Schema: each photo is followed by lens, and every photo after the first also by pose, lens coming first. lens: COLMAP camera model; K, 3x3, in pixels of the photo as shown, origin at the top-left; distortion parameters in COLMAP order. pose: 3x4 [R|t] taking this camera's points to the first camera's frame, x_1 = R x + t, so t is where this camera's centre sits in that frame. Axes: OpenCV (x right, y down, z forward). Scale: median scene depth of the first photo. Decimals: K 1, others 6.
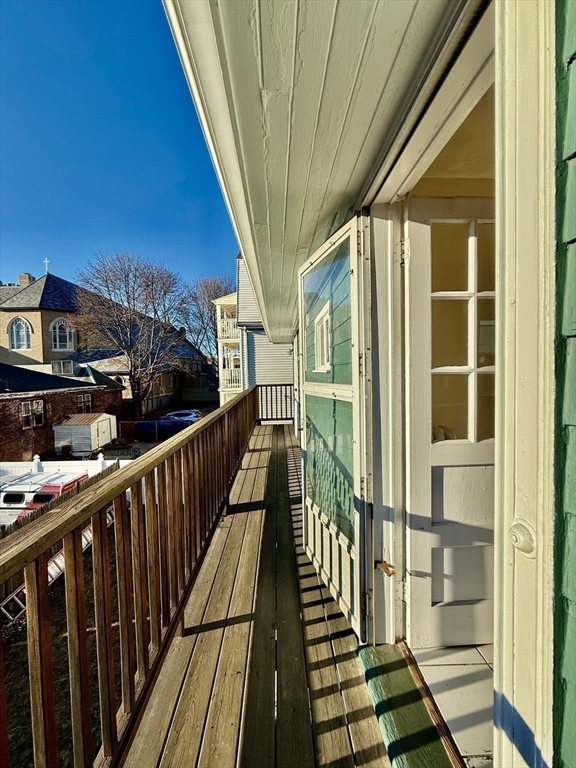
lens RADIAL K [[305.3, 0, 289.1], [0, 305.3, 383.7], [0, 0, 1]] dist [-0.002268, 0.000262]
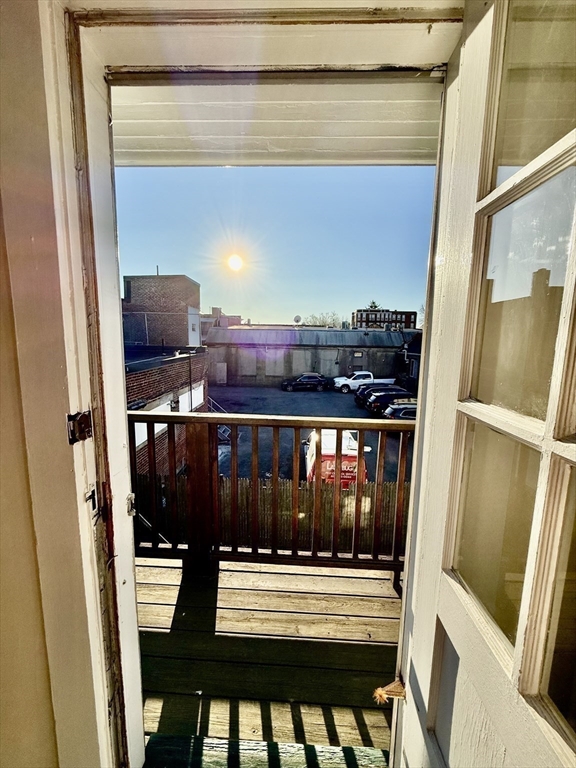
lens RADIAL K [[305.3, 0, 288.1], [0, 305.3, 382.1], [0, 0, 1]] dist [-0.002268, 0.000262]
pose [[-0.084993, 0.155083, -0.984238, 0.855716], [-0.054578, 0.985605, 0.160012, -0.122989], [0.994886, 0.067318, -0.075305, 0.776061]]
